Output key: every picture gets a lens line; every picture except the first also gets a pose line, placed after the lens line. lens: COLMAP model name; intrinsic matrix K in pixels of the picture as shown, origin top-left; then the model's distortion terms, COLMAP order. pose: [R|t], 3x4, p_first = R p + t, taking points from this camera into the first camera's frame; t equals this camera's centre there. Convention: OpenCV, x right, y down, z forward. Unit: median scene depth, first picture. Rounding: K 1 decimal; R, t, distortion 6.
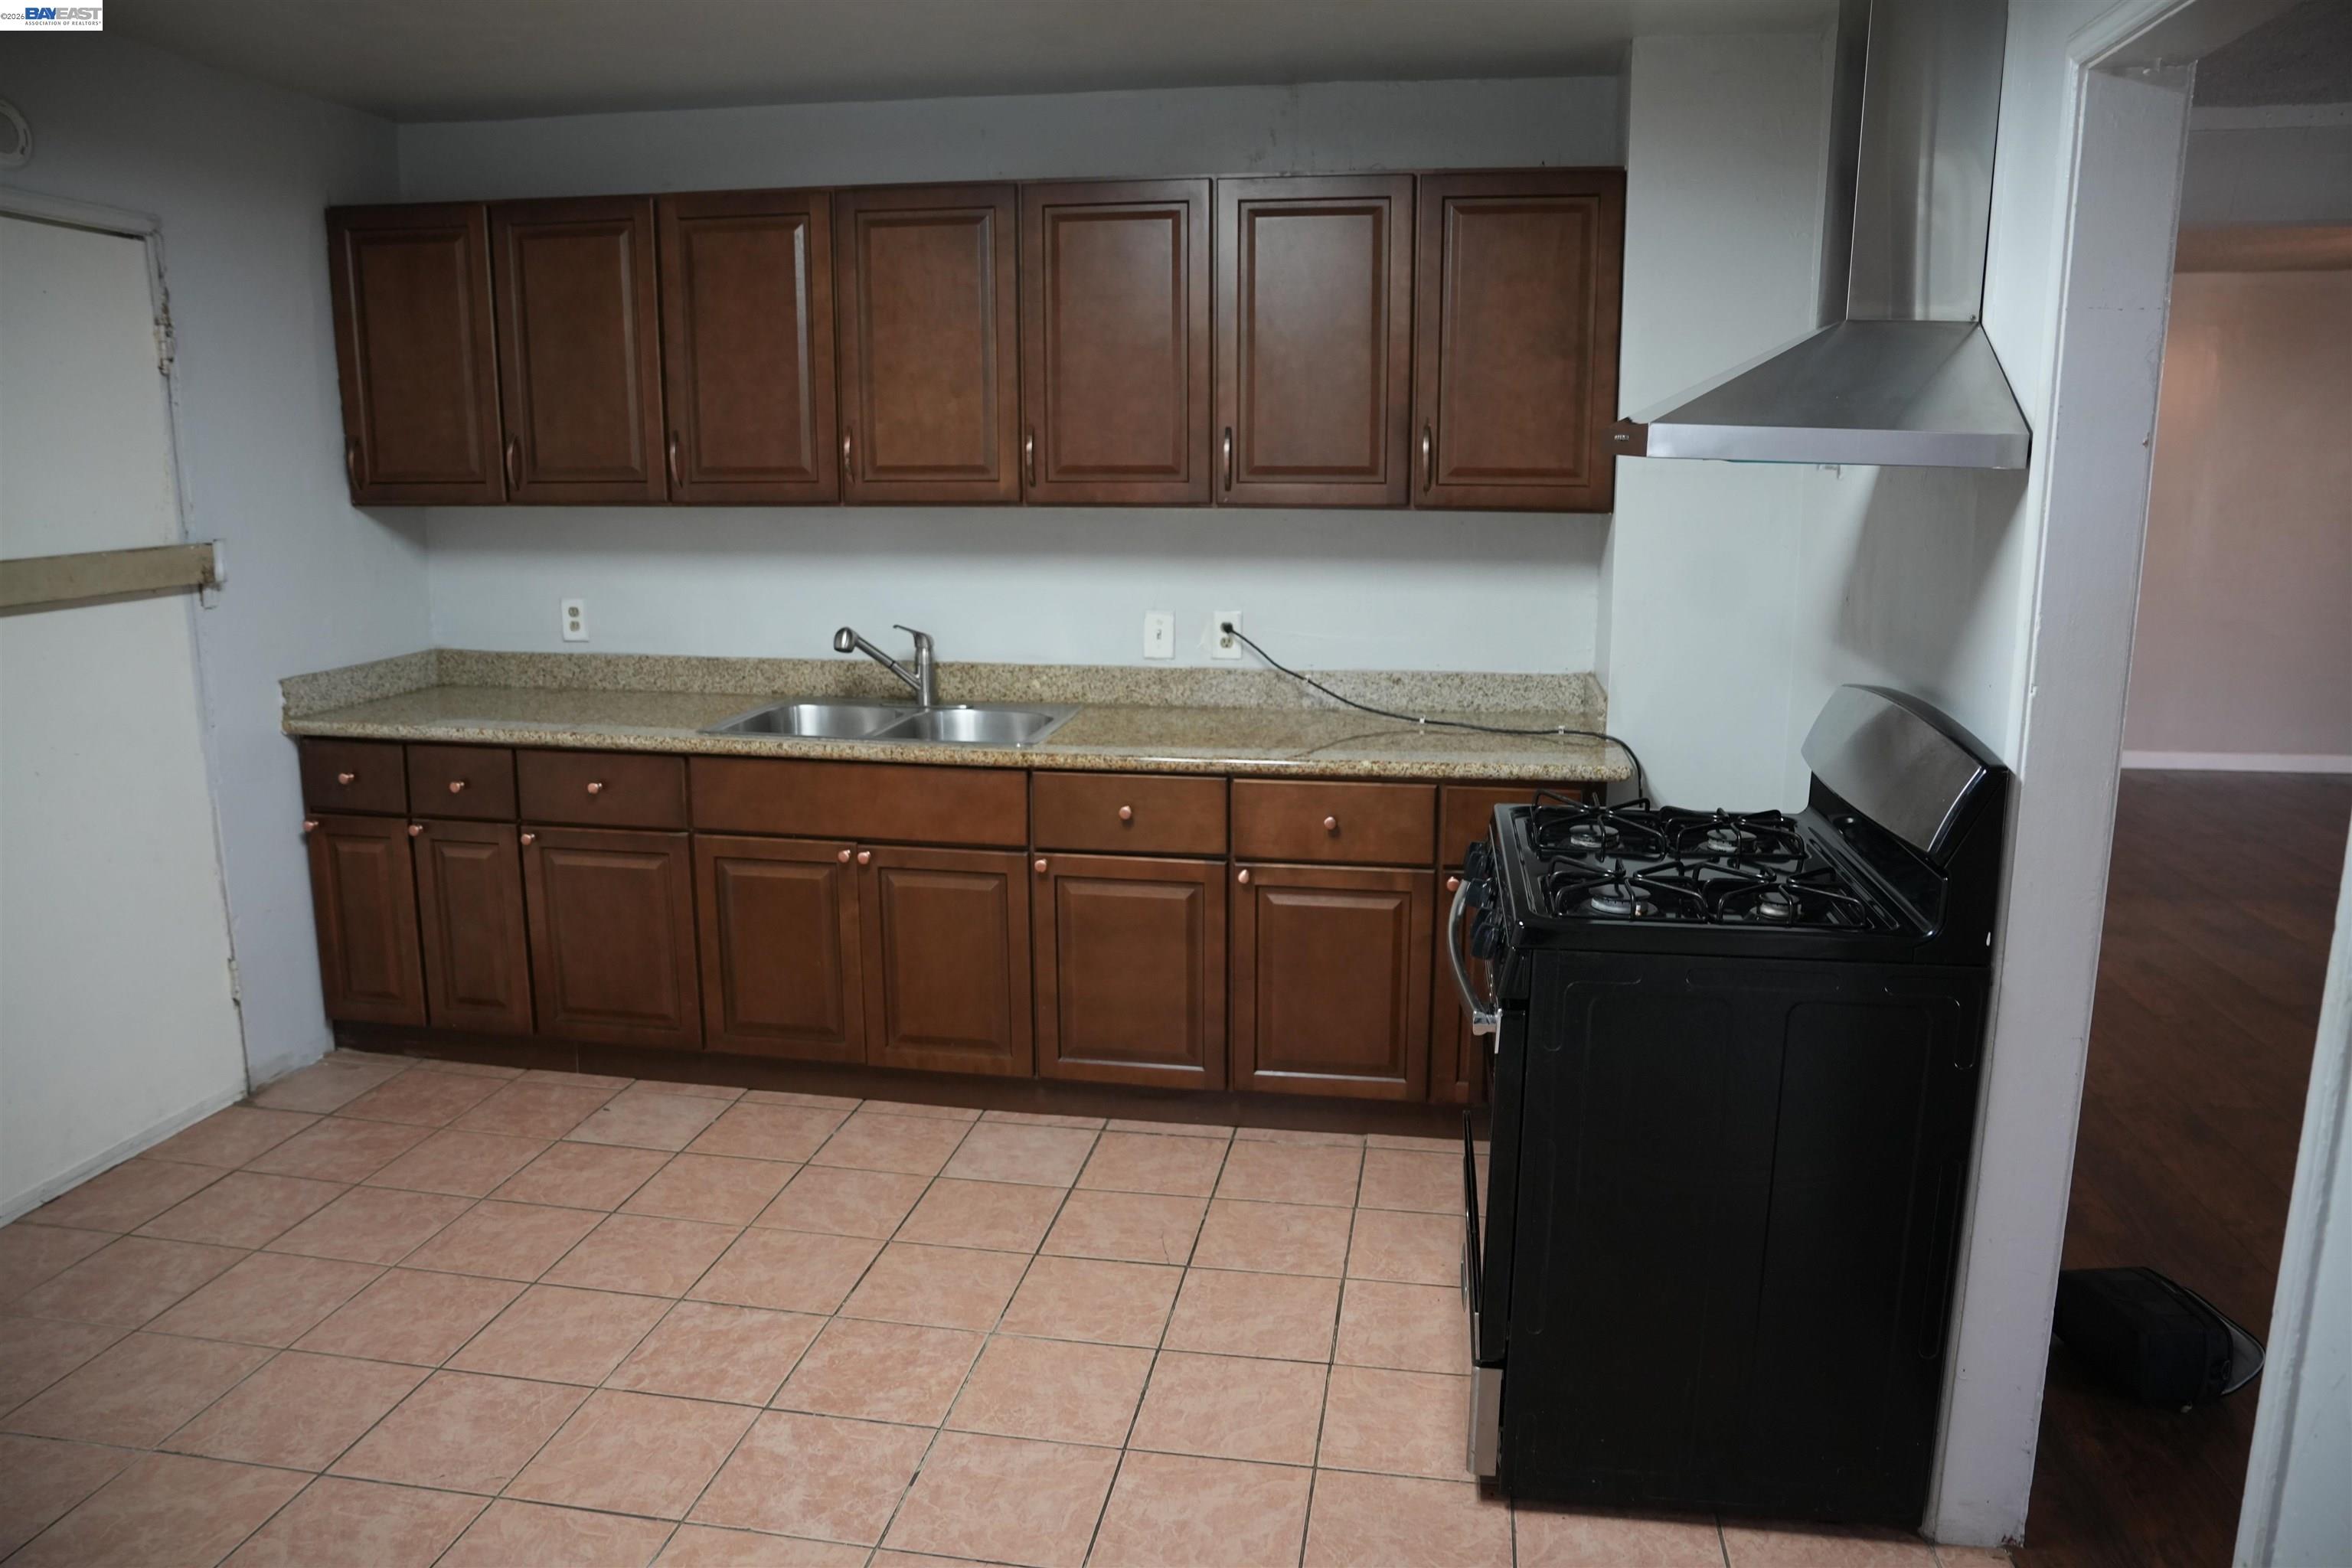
lens RADIAL K [[1598.7, 0, 1172.4], [0, 1598.7, 777.2], [0, 0, 1]] dist [-0.081986, 0.017800]
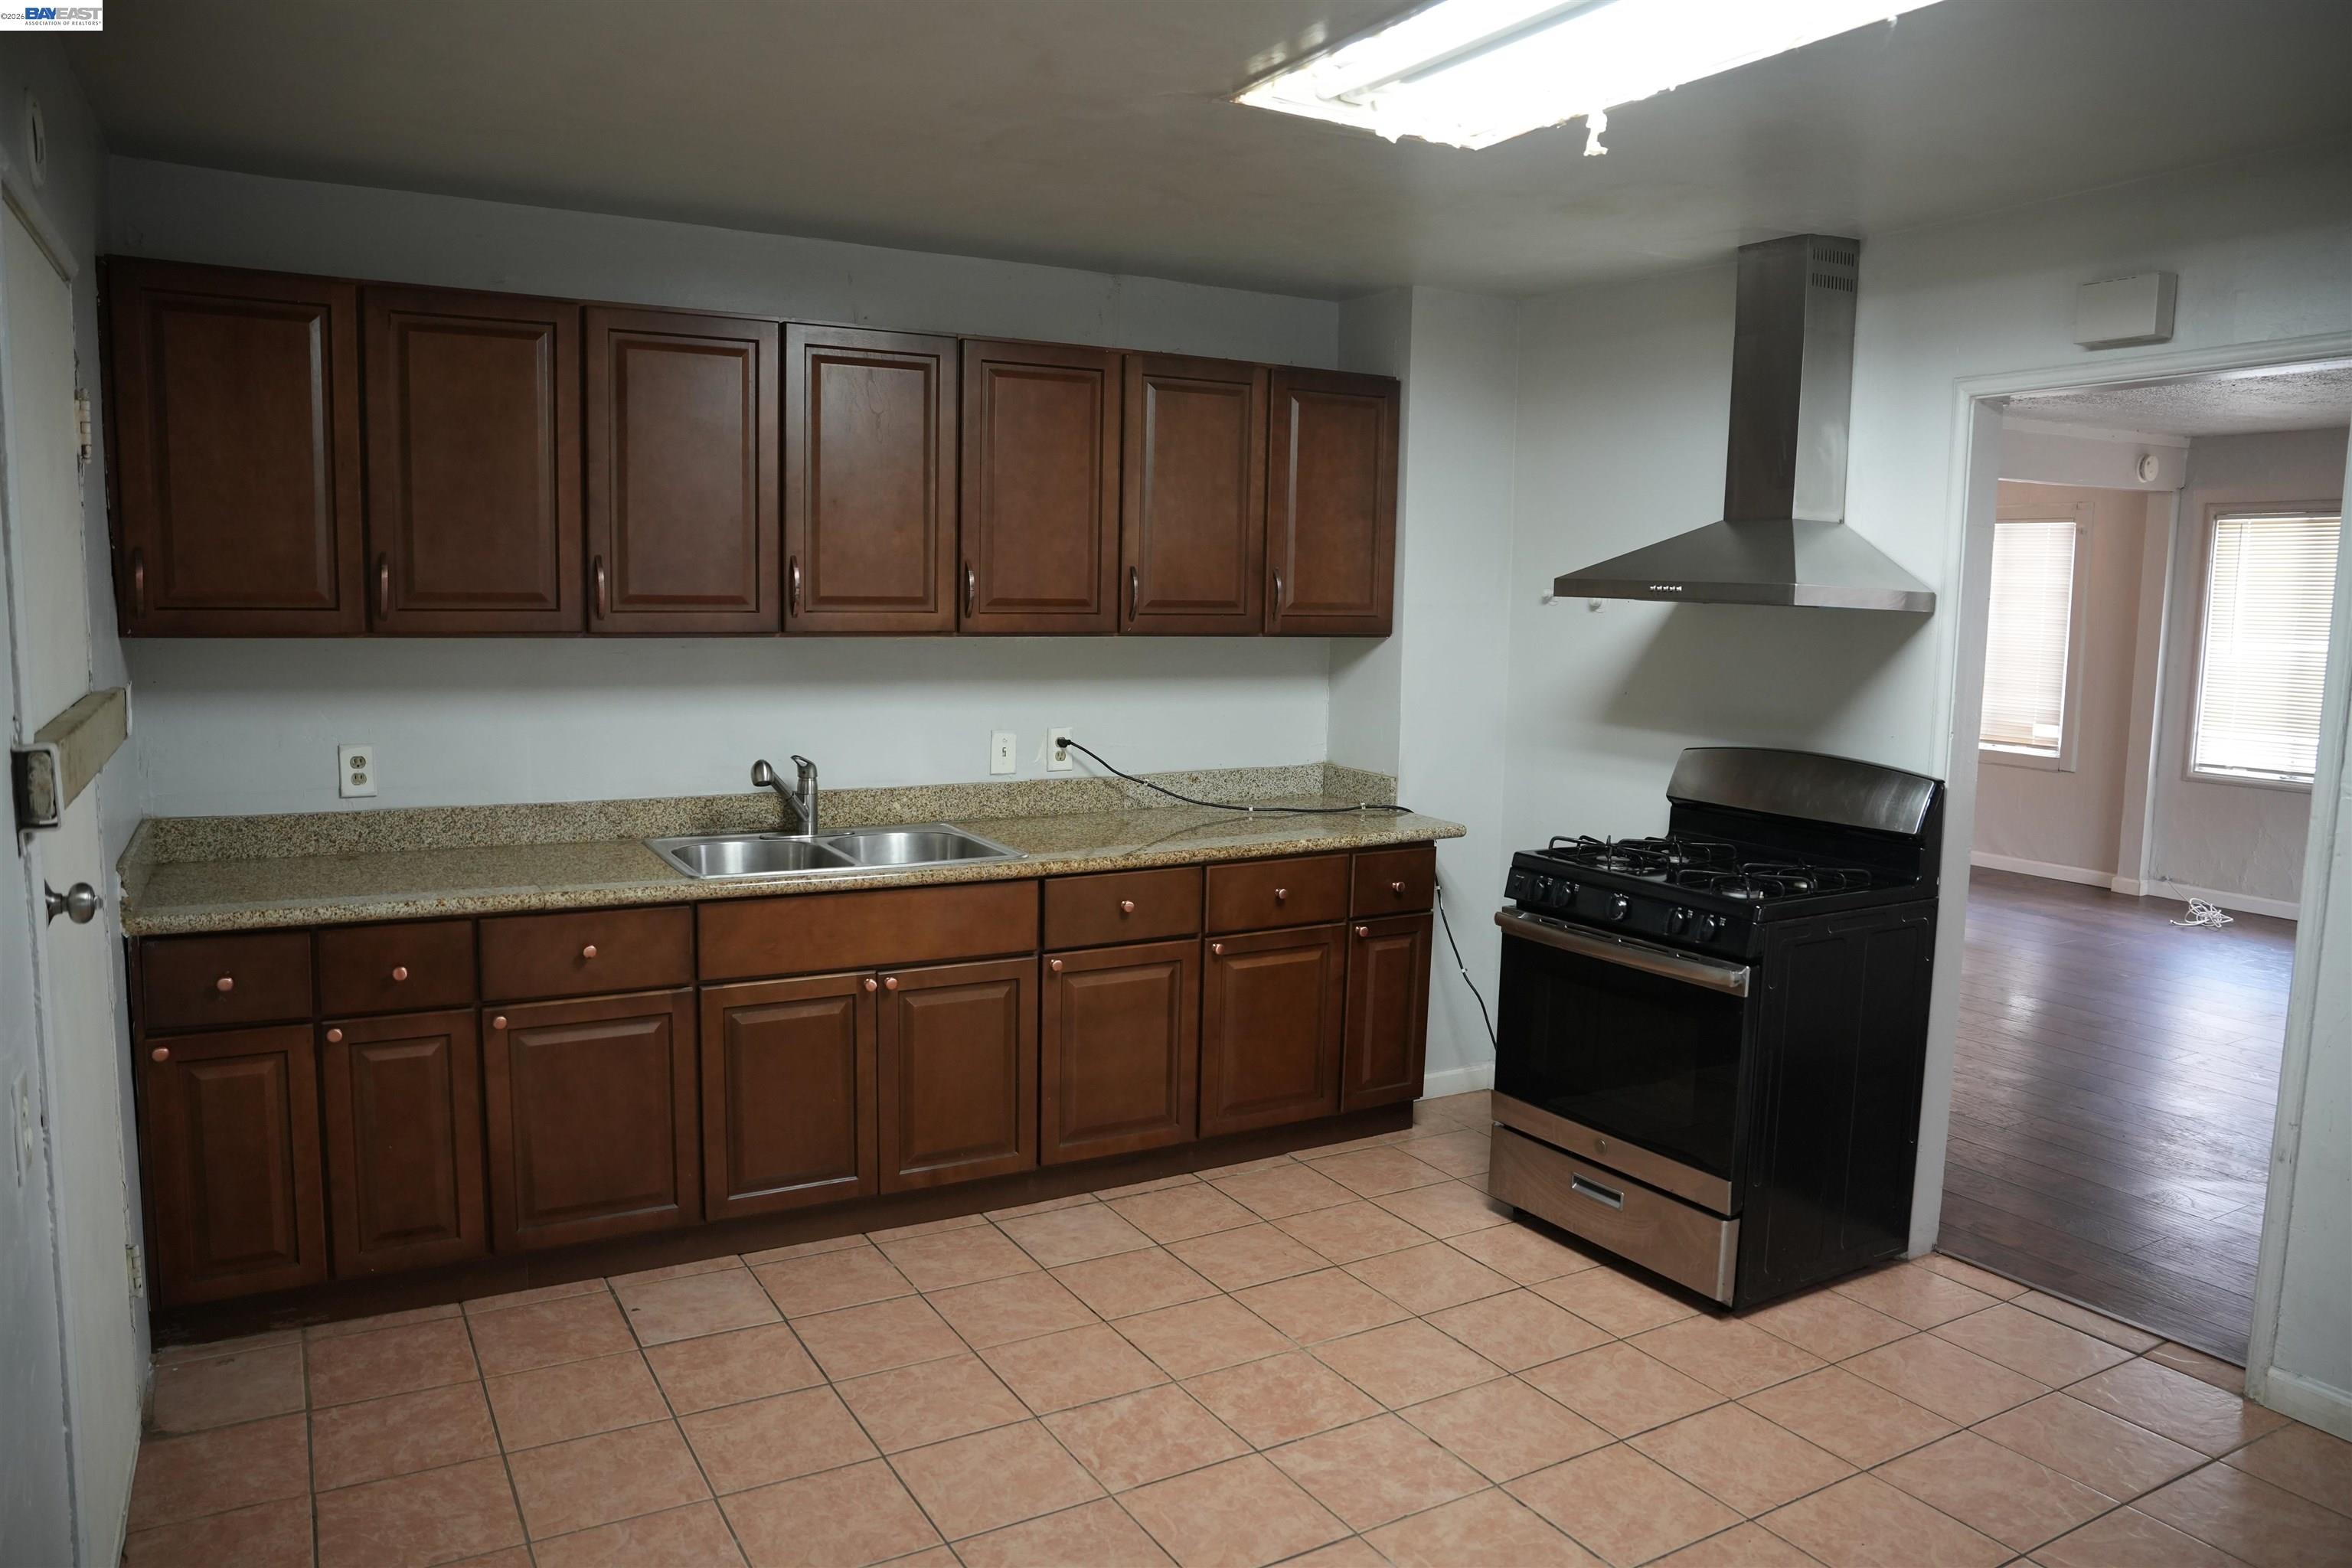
lens RADIAL K [[1598.7, 0, 1163.9], [0, 1598.7, 779.7], [0, 0, 1]] dist [-0.081986, 0.017800]
pose [[0.771539, -0.062527, 0.633102, -0.668330], [0.110139, 0.993259, -0.036125, -0.021048], [-0.626576, 0.097601, 0.773225, 0.100493]]
